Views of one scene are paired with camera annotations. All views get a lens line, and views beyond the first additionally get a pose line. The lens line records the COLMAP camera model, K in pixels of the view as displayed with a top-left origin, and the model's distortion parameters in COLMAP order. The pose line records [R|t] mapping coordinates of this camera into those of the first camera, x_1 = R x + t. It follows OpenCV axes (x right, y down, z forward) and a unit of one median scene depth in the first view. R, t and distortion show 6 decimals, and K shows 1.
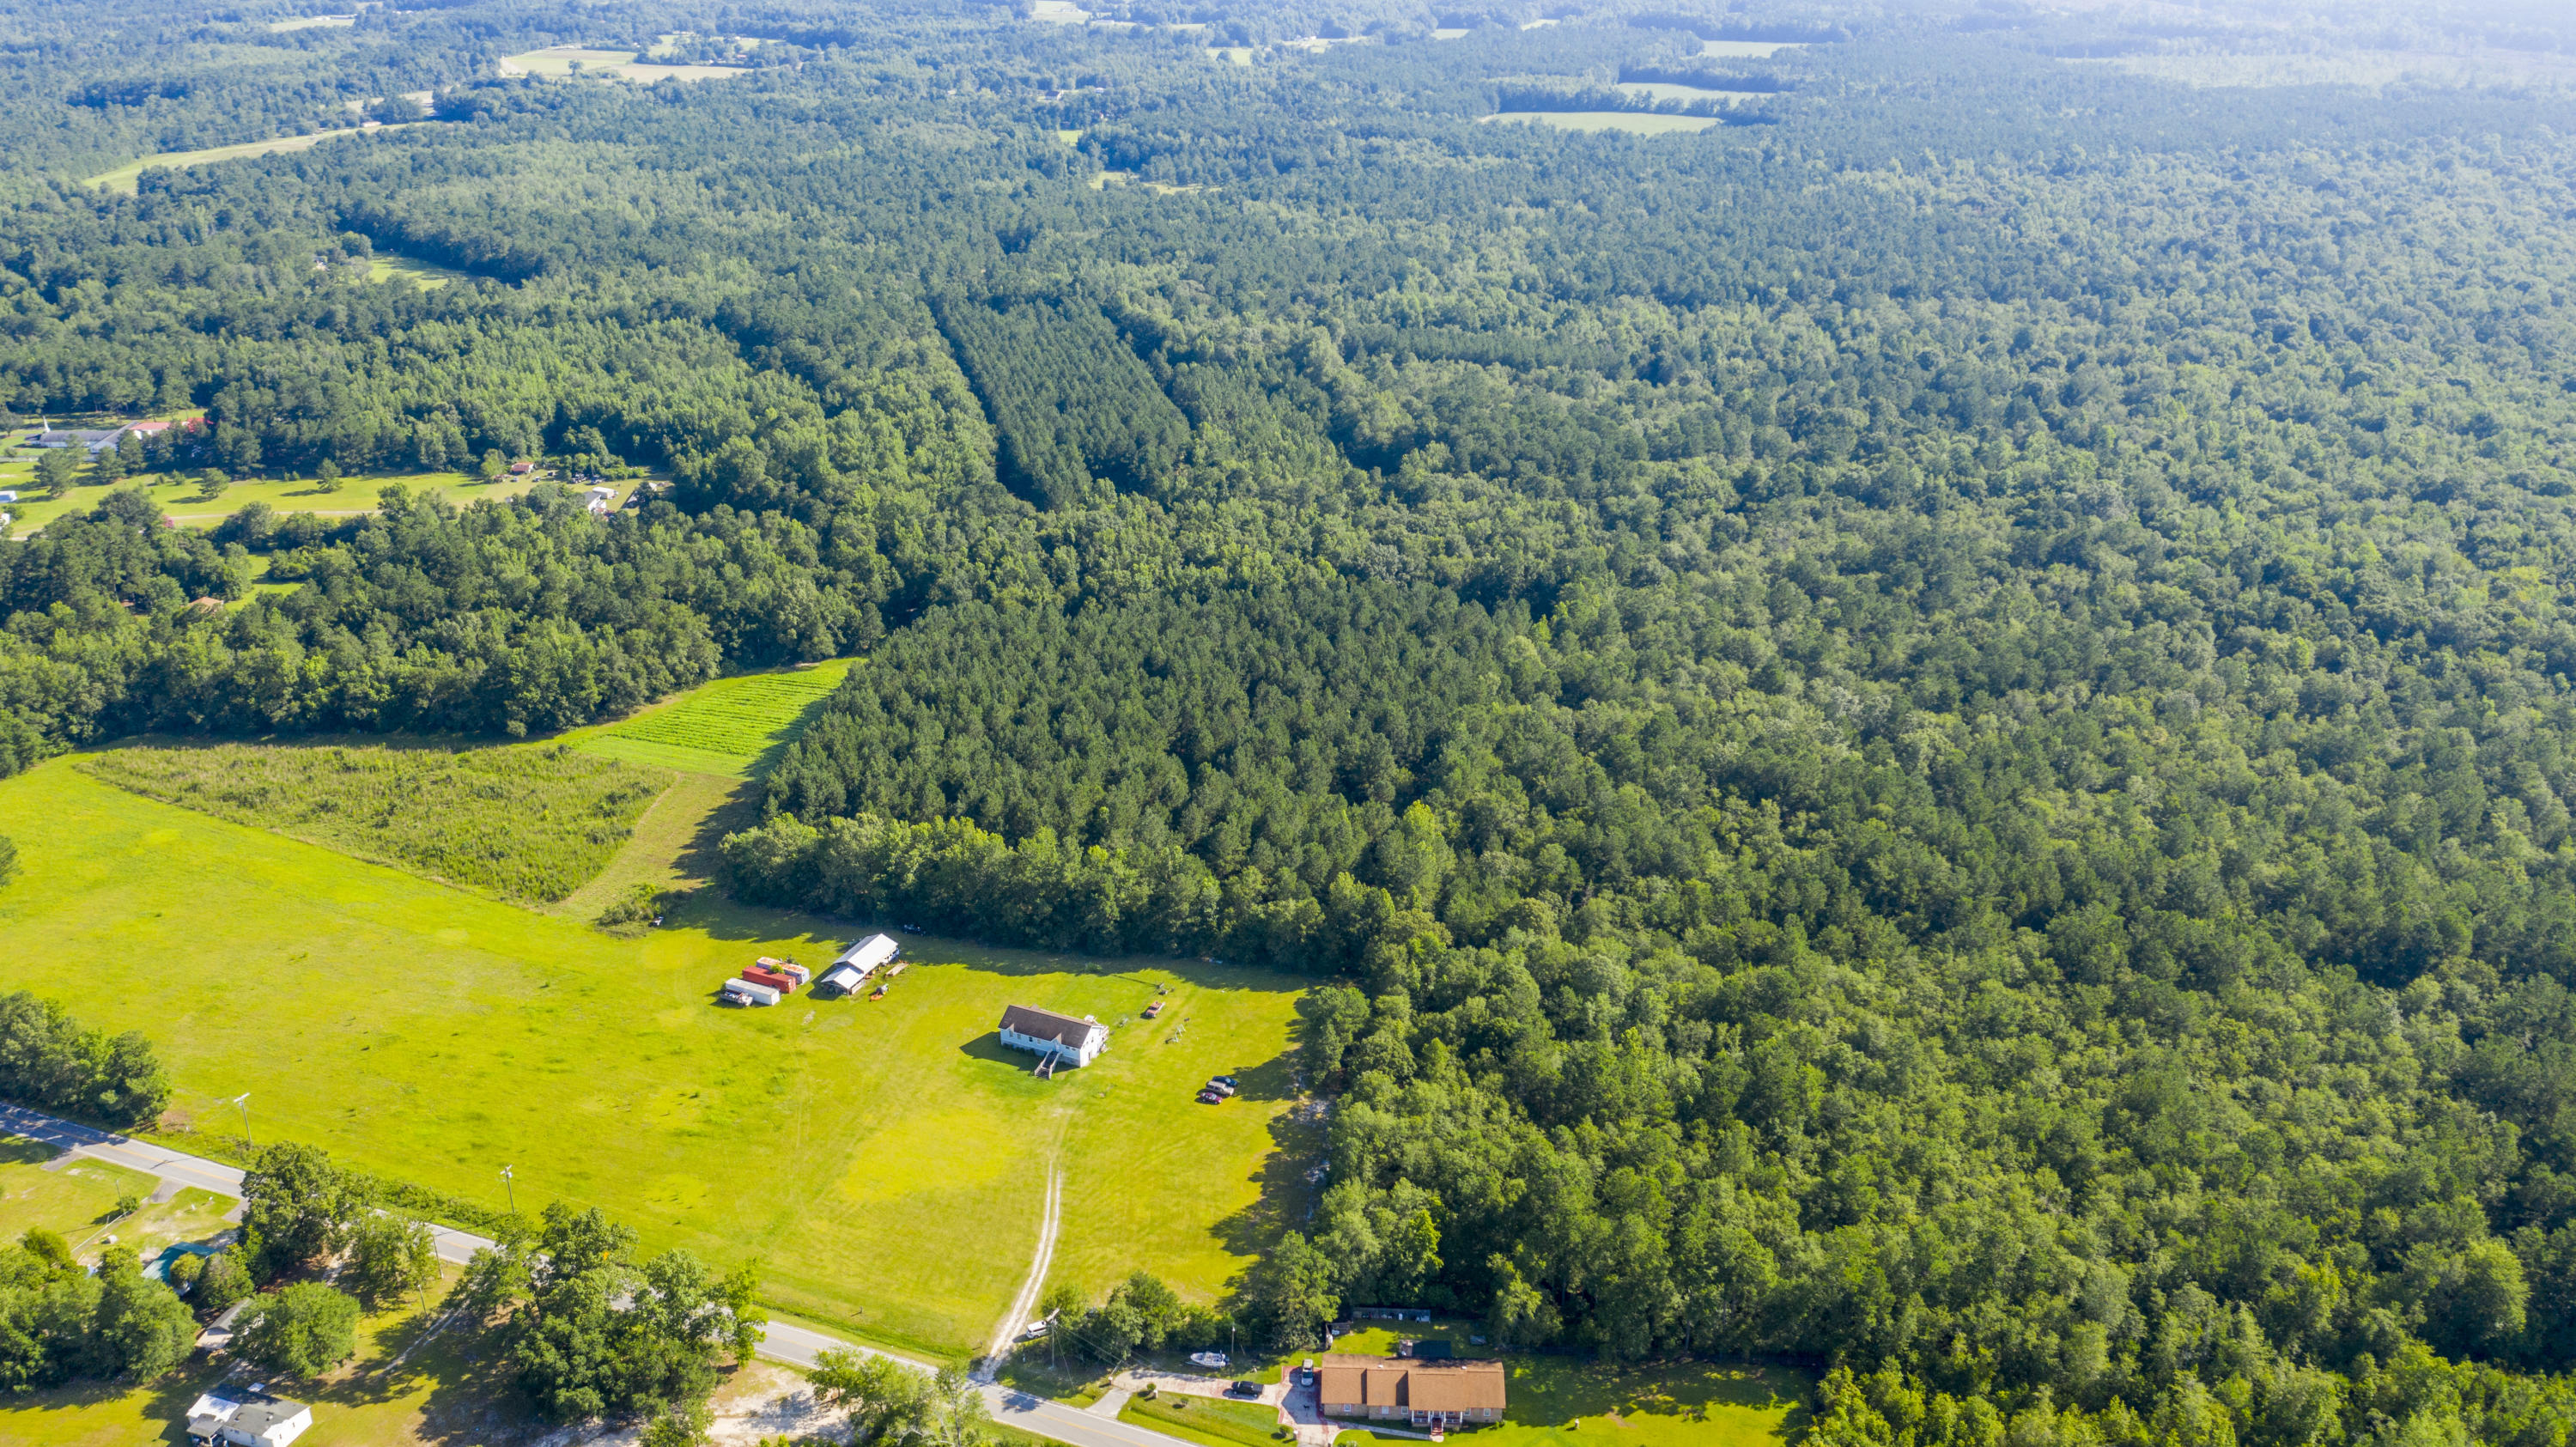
lens RADIAL K [[2130.3, 0, 1288.0], [0, 2130.3, 723.5], [0, 0, 1]] dist [0.002690, 0.001216]
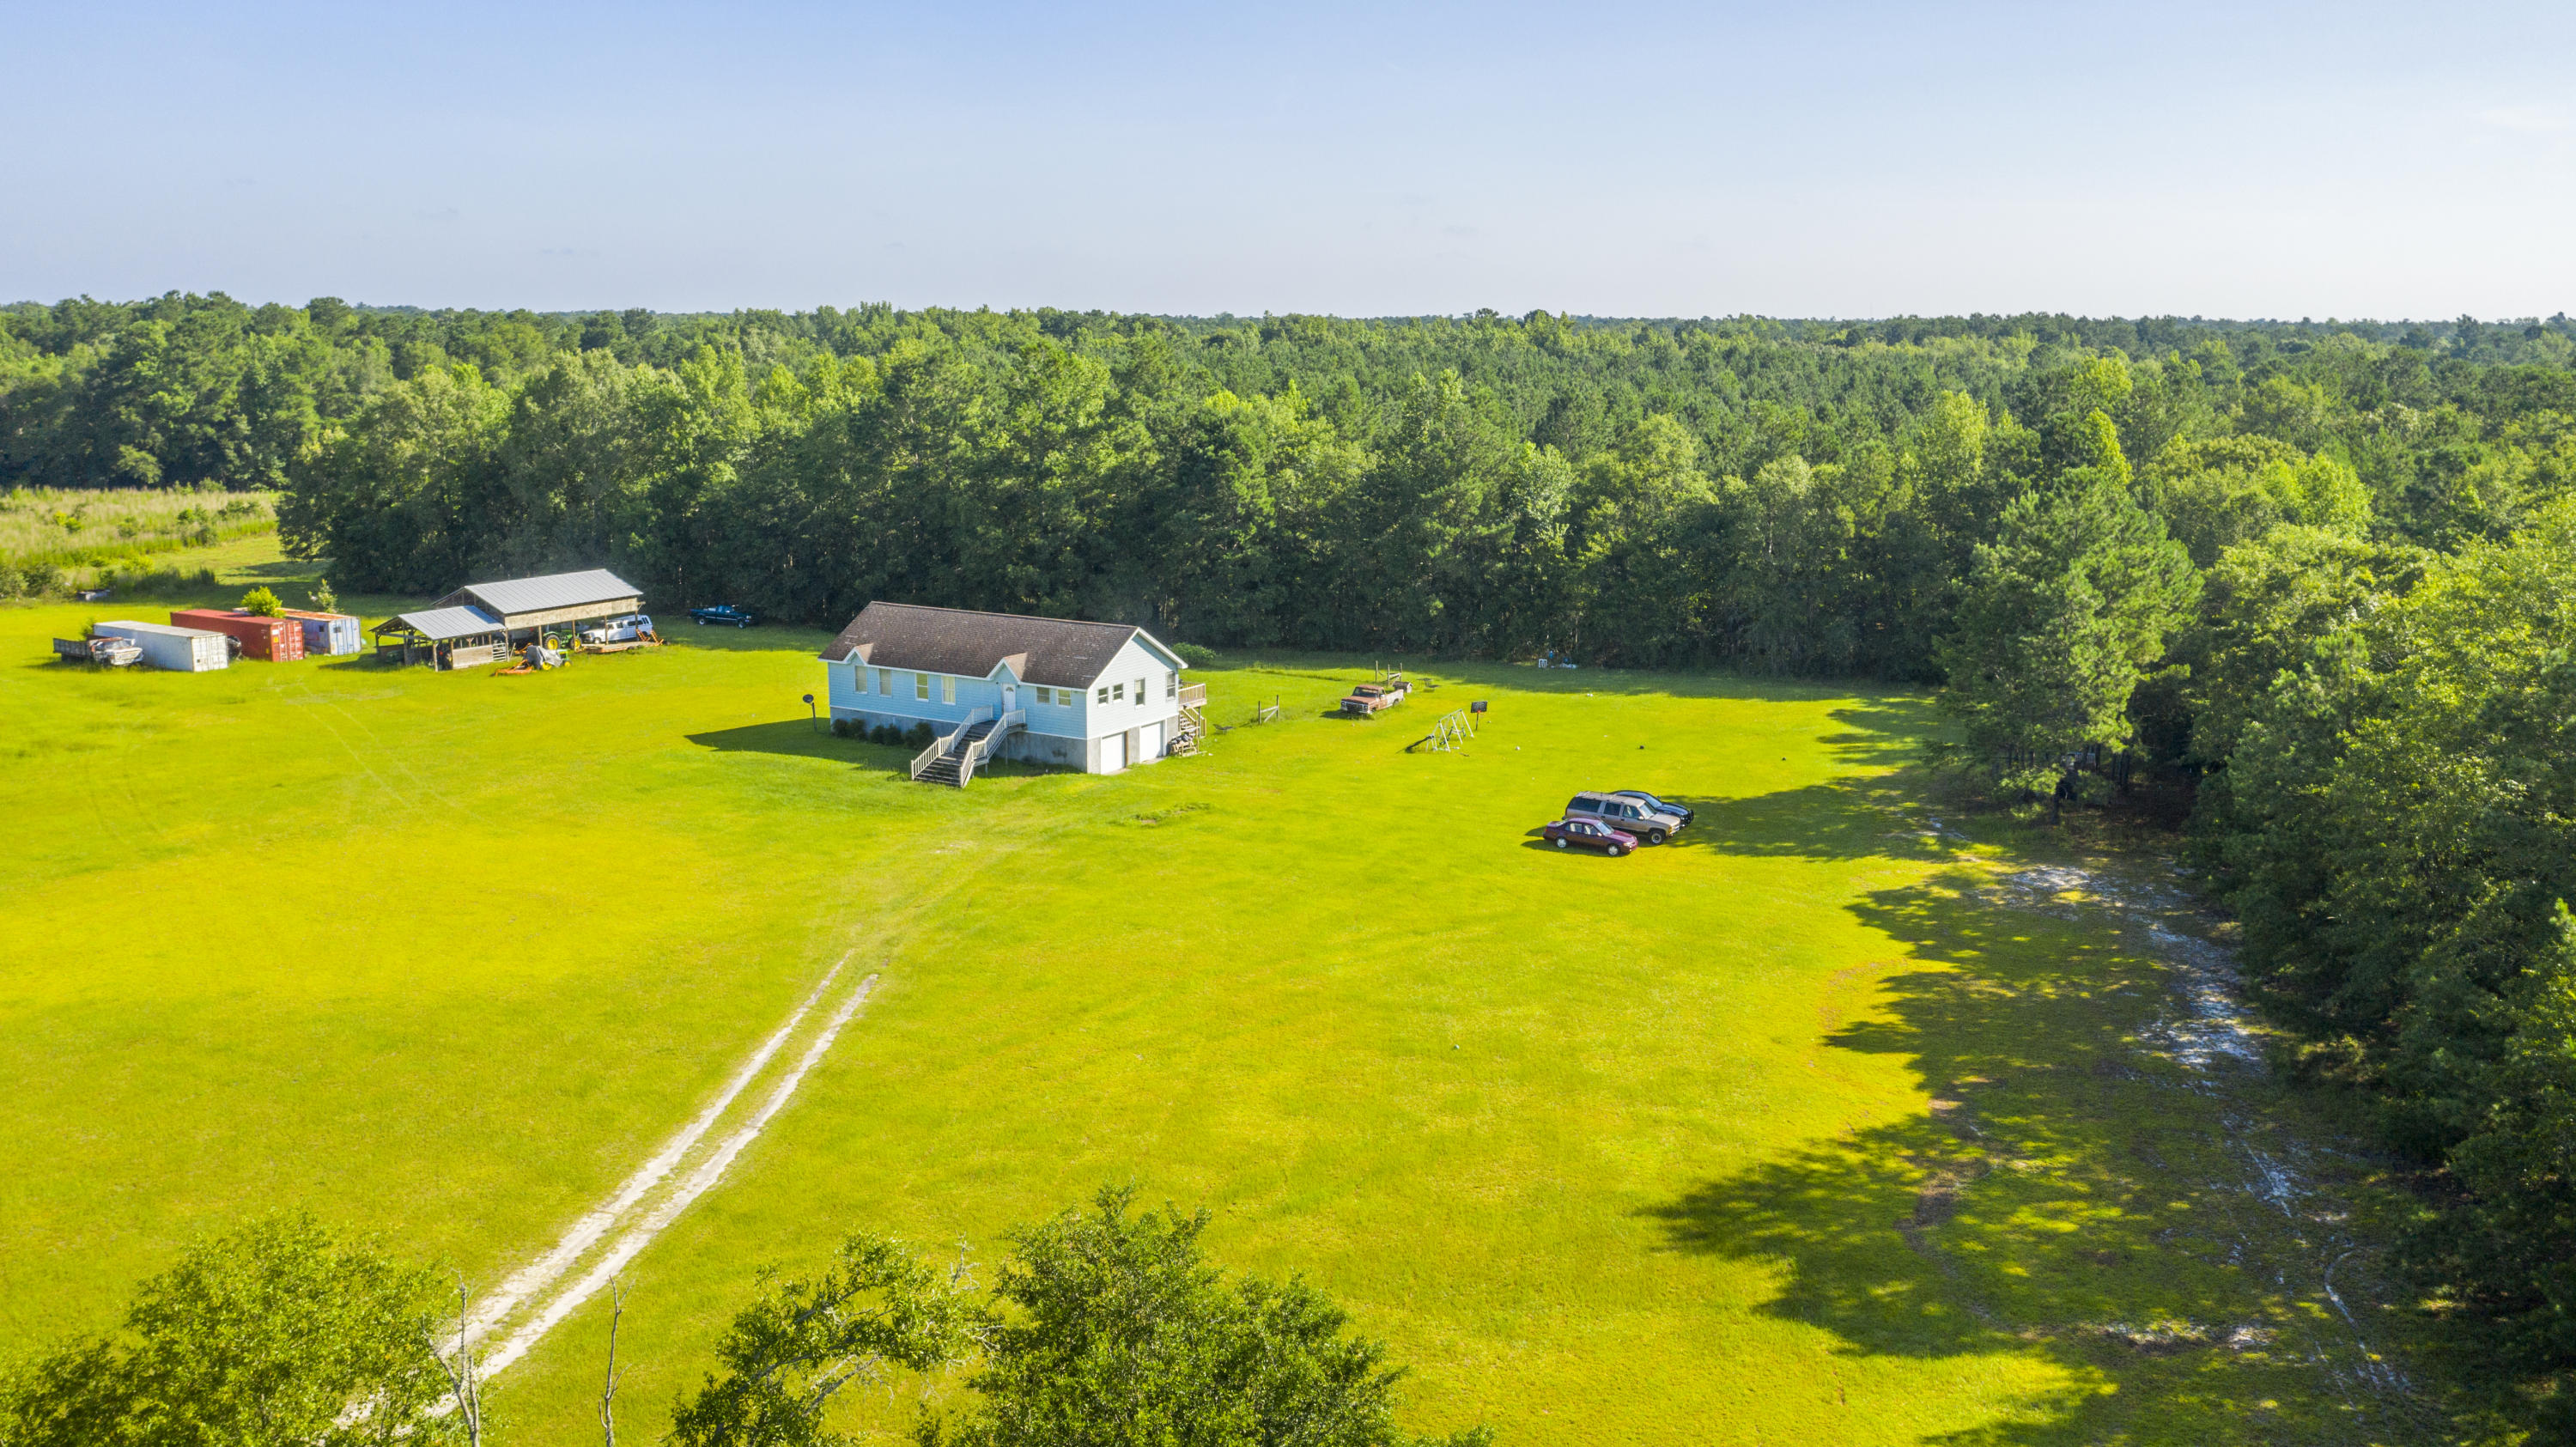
lens RADIAL K [[2130.3, 0, 1288.0], [0, 2130.3, 723.5], [0, 0, 1]] dist [0.002690, 0.001216]
pose [[0.993683, 0.024951, -0.109411, -0.043286], [-0.046997, 0.977877, -0.203831, 0.210697], [0.101905, 0.207686, 0.972873, 0.745556]]
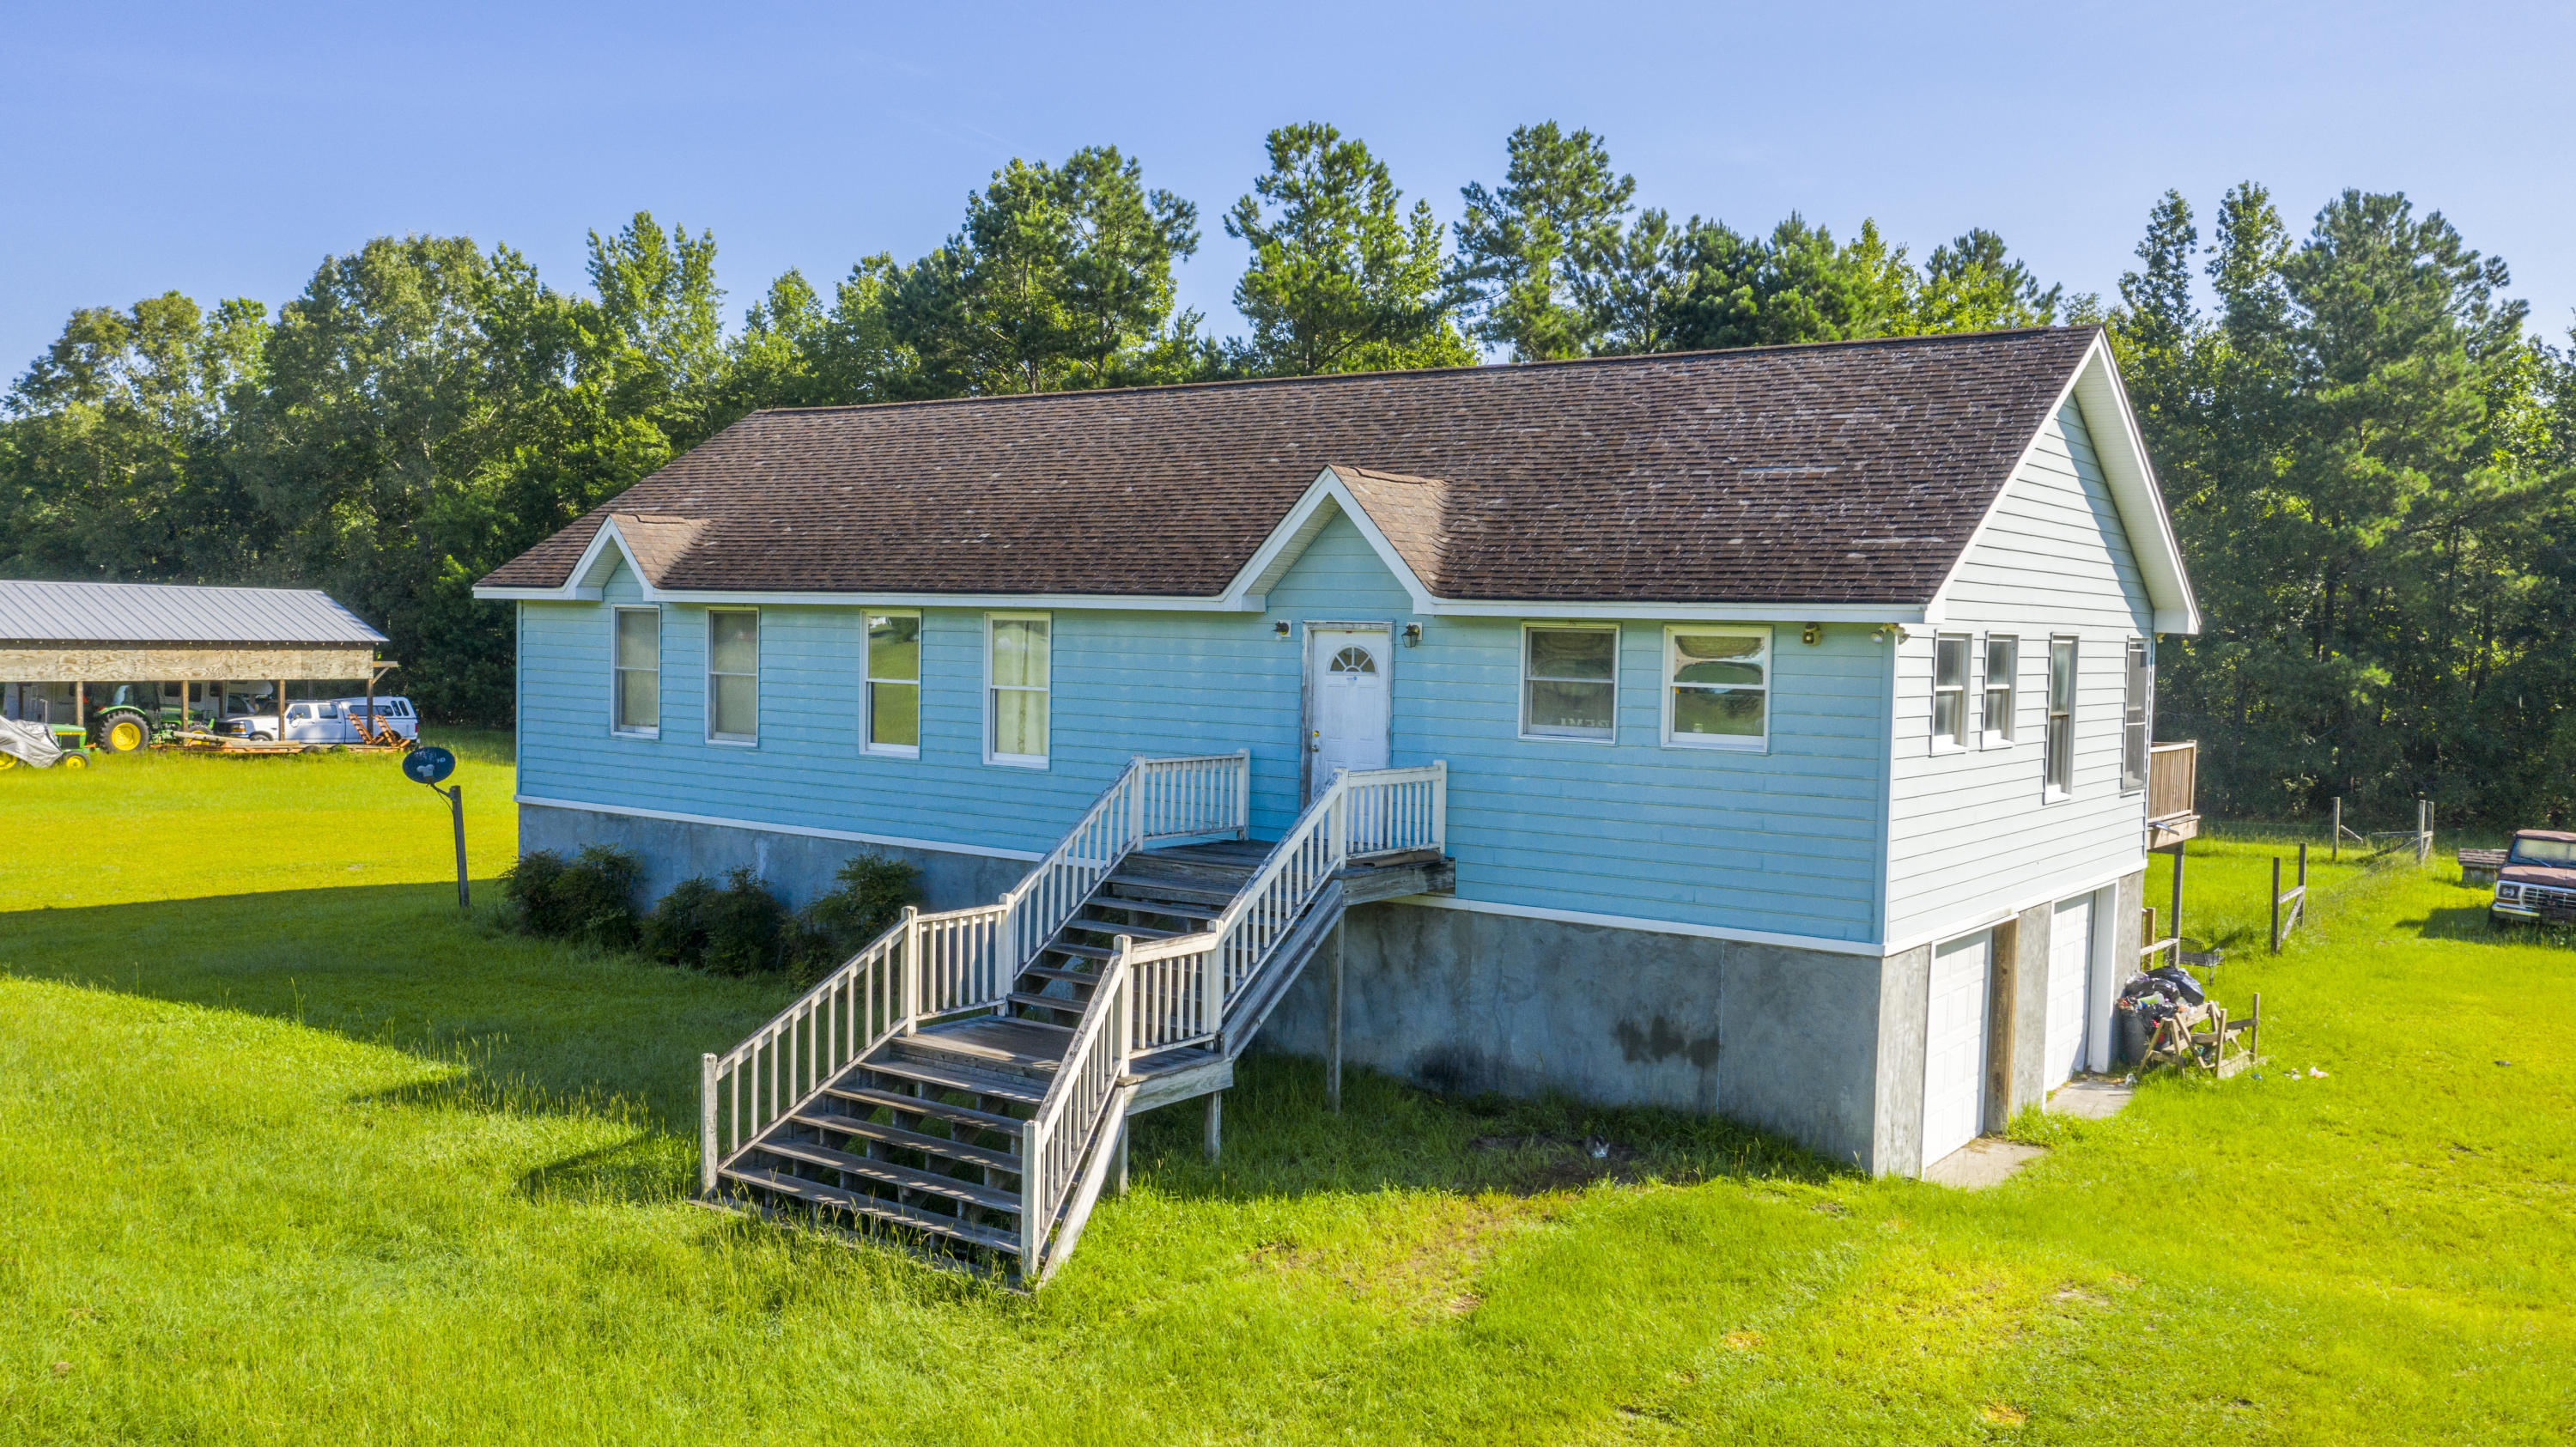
lens RADIAL K [[2130.3, 0, 1288.0], [0, 2130.3, 723.5], [0, 0, 1]] dist [0.002690, 0.001216]
pose [[0.981788, 0.029823, -0.187623, -0.101539], [-0.091904, 0.938908, -0.331671, 0.169438], [0.166270, 0.342874, 0.924549, 0.964232]]
